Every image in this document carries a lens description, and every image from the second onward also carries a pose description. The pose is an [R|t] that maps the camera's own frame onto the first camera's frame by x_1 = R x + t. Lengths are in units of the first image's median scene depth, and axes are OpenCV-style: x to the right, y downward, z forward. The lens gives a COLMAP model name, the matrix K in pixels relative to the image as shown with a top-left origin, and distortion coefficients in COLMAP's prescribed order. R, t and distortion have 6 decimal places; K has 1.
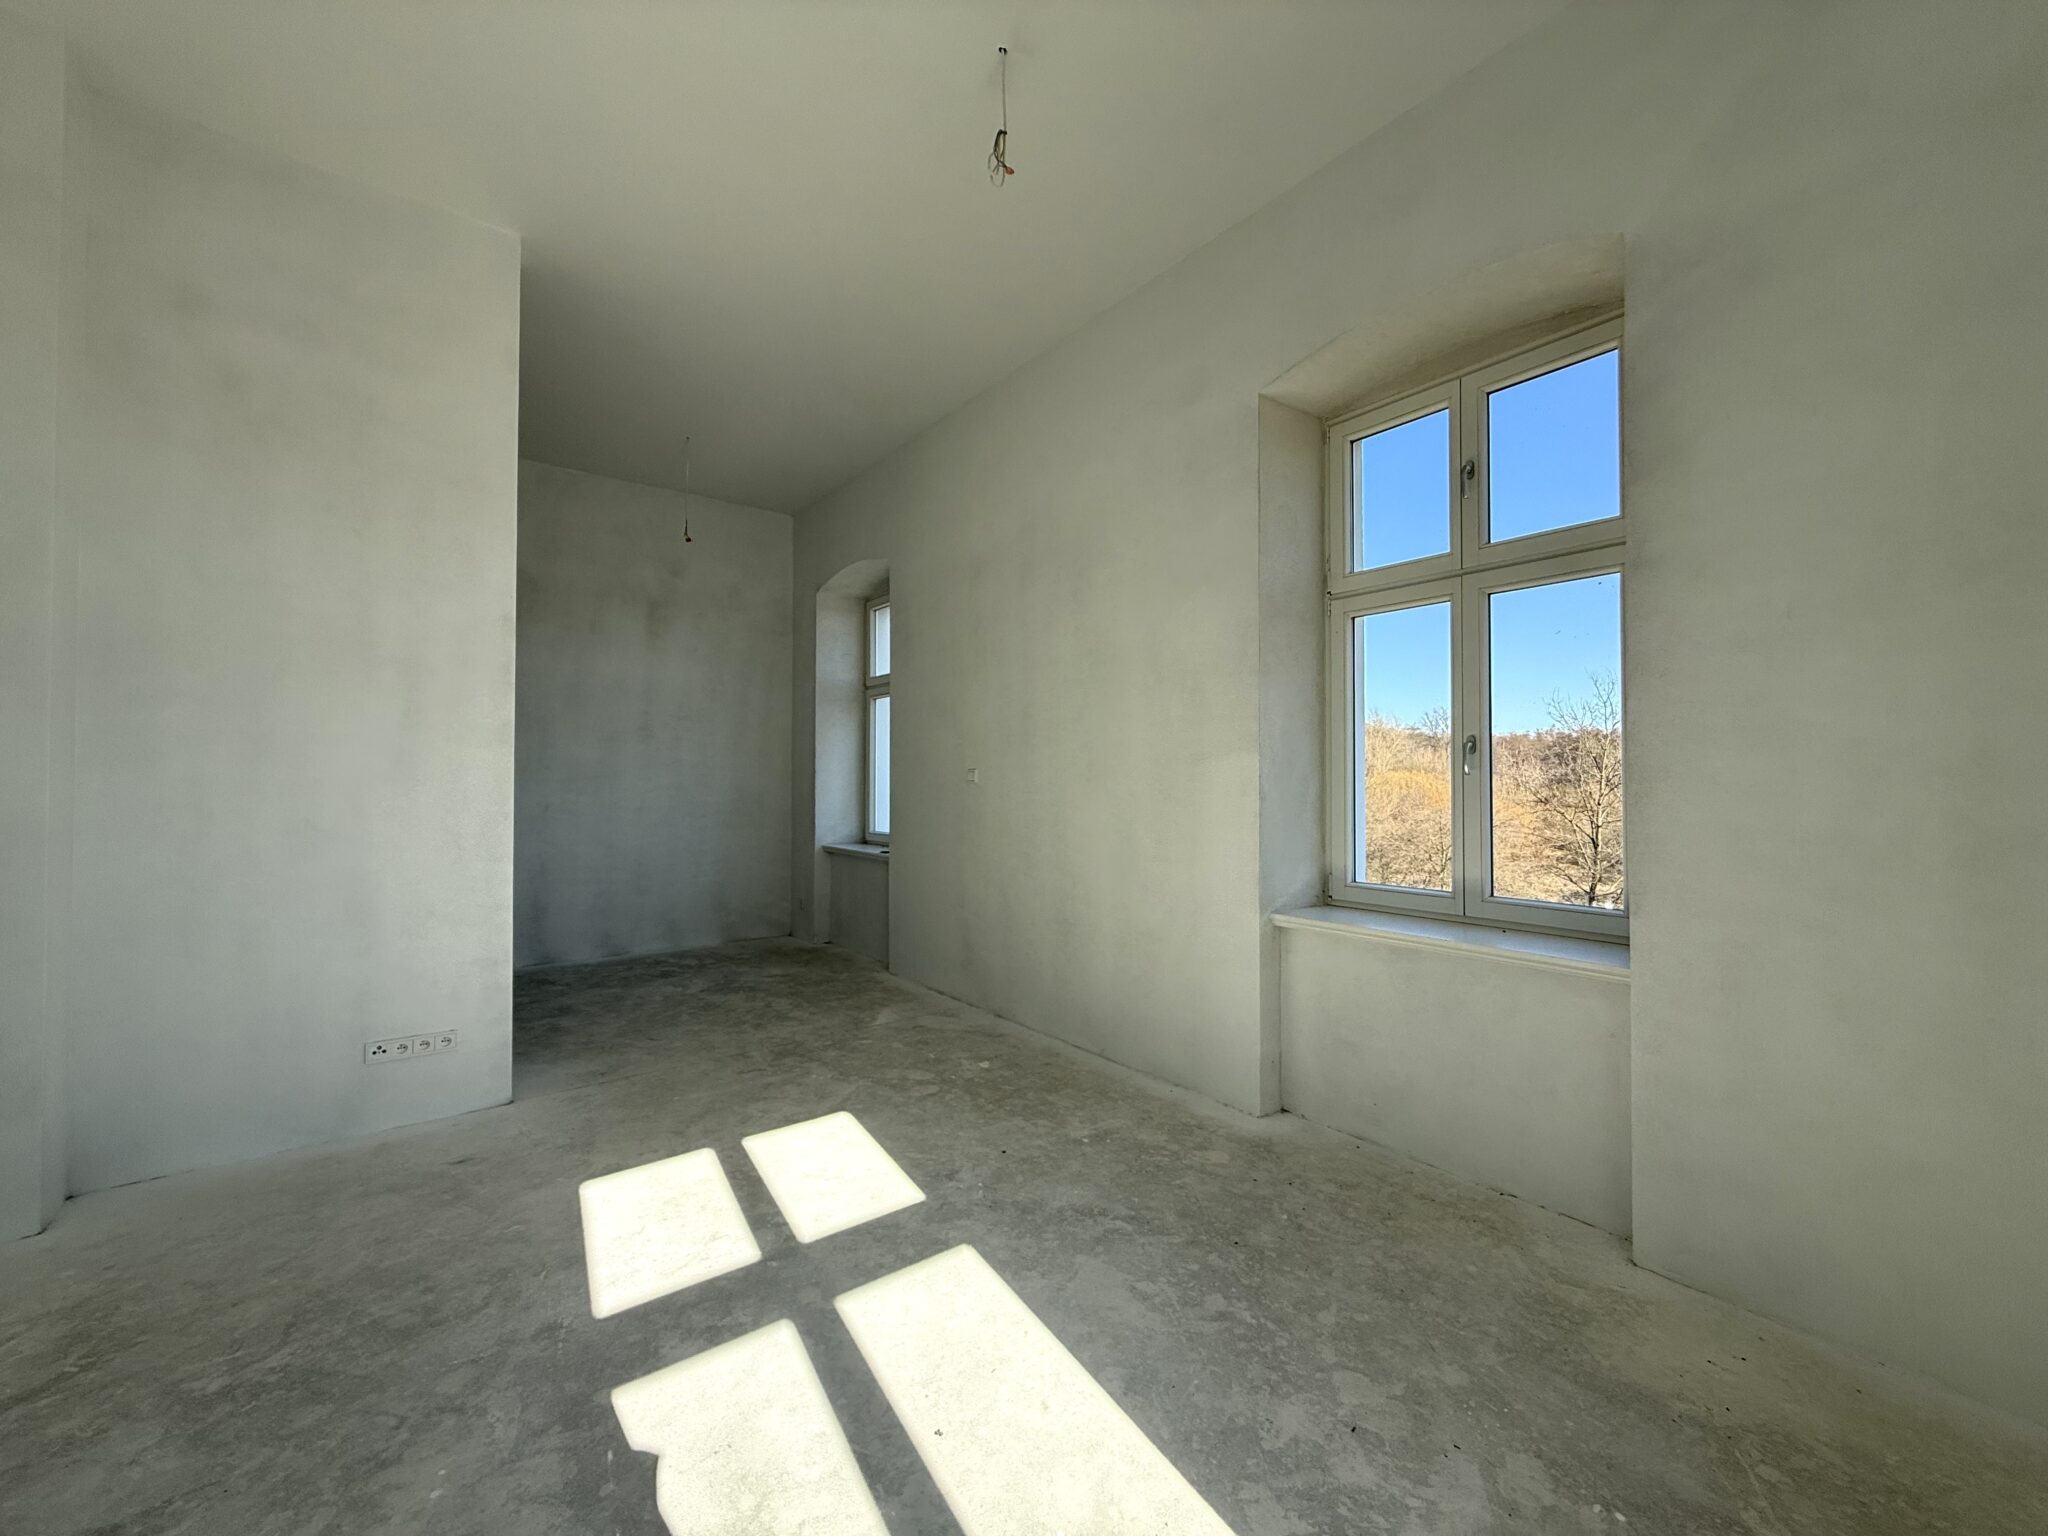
lens RADIAL K [[820.4, 0, 1024.0], [0, 820.4, 768.0], [0, 0, 1]] dist [0.002667, 0.000157]
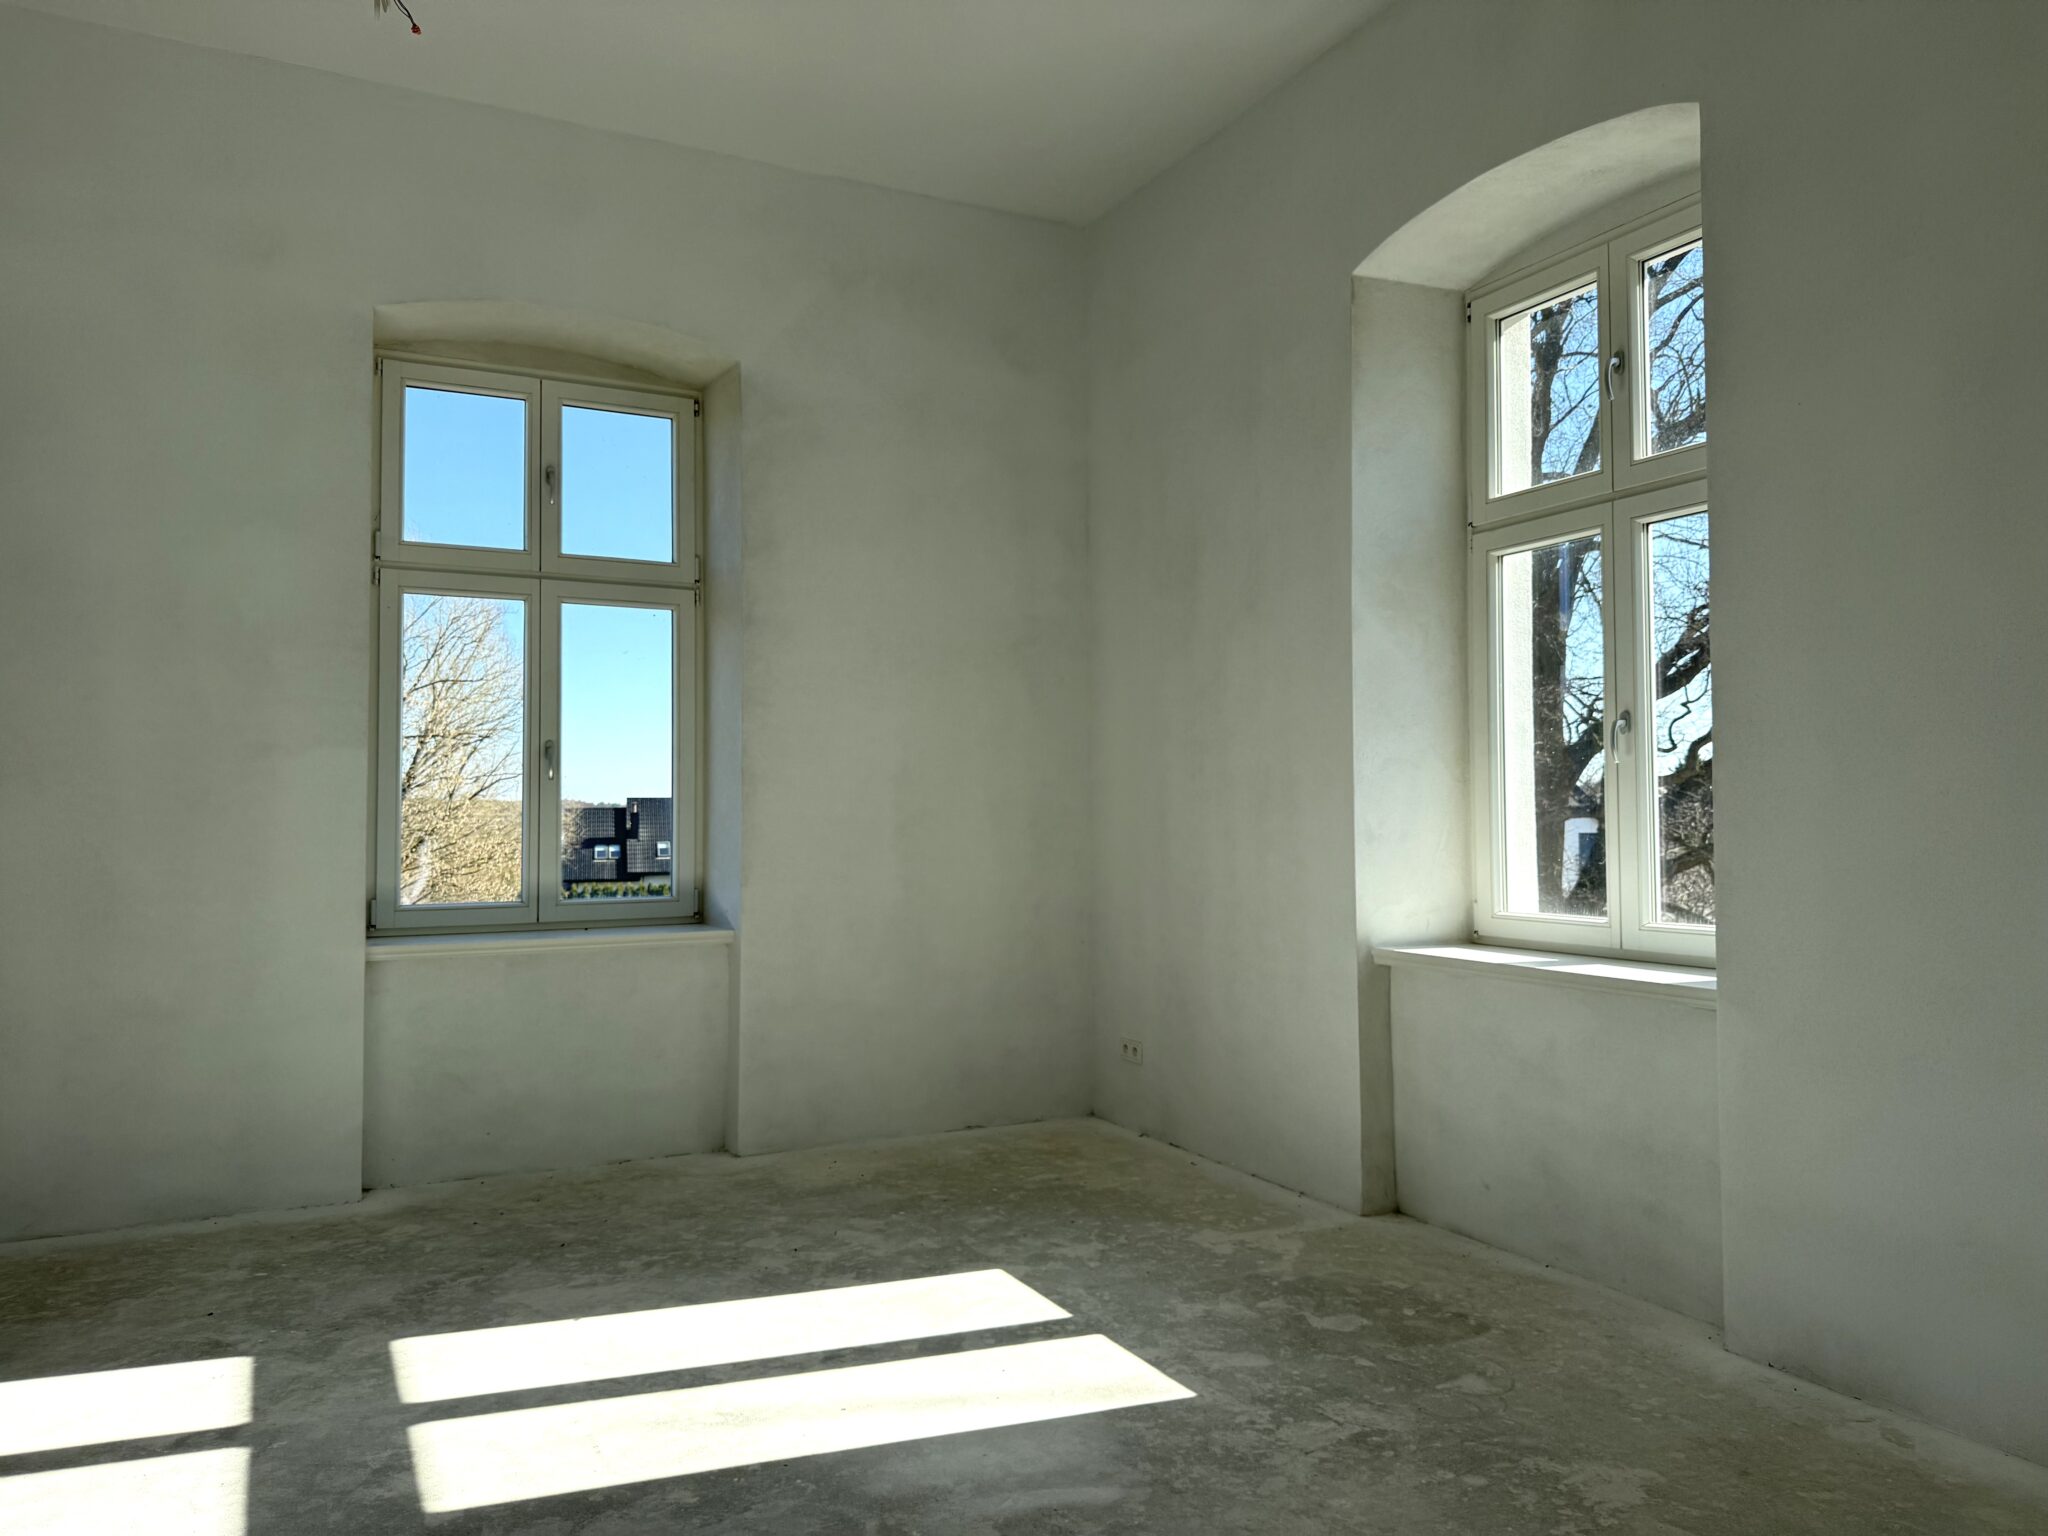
lens RADIAL K [[1446.2, 0, 1026.7], [0, 1446.2, 772.5], [0, 0, 1]] dist [0.009727, -0.018064]
pose [[0.185788, 0.020402, 0.982378, -1.166947], [-0.009686, 0.999774, -0.018931, 0.029339], [-0.982542, -0.005998, 0.185944, 0.106128]]
